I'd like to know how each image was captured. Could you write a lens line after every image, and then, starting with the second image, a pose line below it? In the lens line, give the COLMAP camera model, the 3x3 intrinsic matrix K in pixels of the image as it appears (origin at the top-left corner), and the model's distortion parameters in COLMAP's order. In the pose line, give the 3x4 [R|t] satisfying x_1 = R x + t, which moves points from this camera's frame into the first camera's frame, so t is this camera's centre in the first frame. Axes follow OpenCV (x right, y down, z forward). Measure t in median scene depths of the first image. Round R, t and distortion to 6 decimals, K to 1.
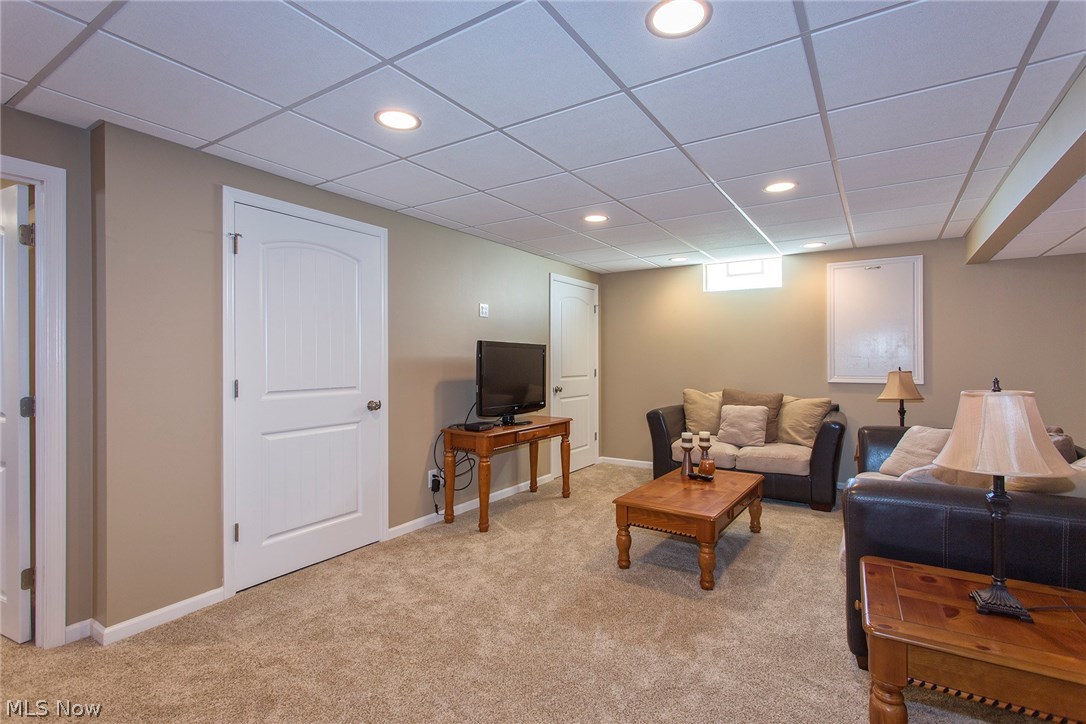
lens RADIAL K [[515.5, 0, 546.2], [0, 515.5, 356.5], [0, 0, 1]] dist [0.001305, 0.000827]
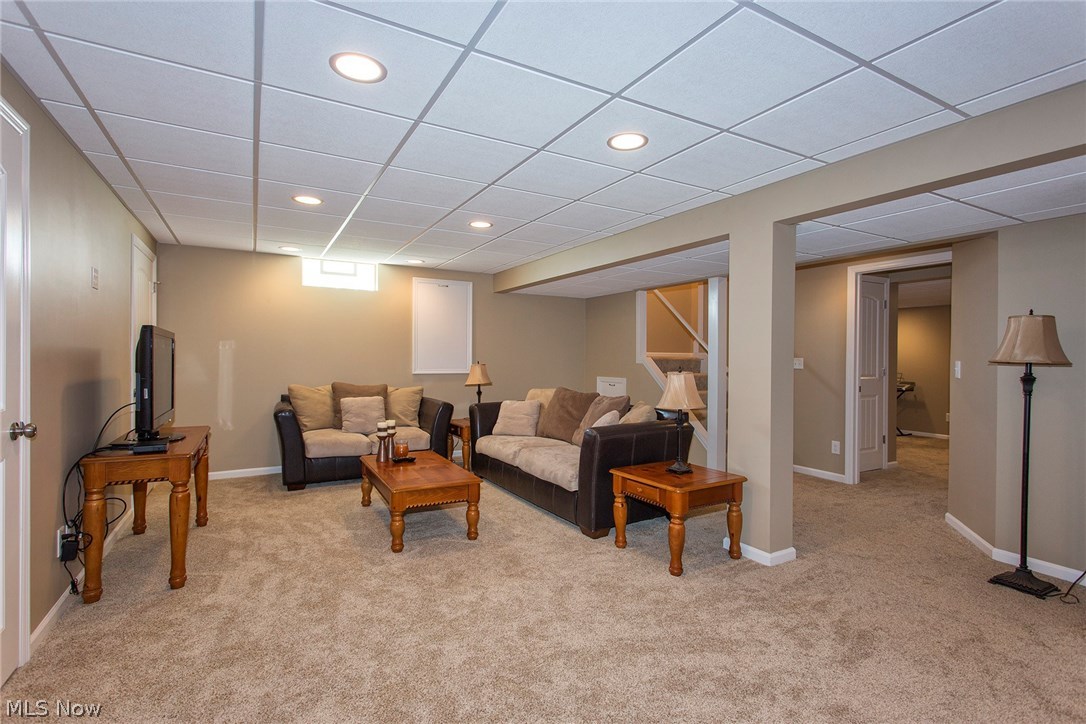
lens RADIAL K [[515.5, 0, 546.2], [0, 515.5, 356.5], [0, 0, 1]] dist [0.001305, 0.000827]
pose [[0.462398, 0.004881, 0.886659, -0.450611], [-0.016533, 0.999858, 0.003118, -0.000619], [-0.886518, -0.016101, 0.462413, 0.167568]]
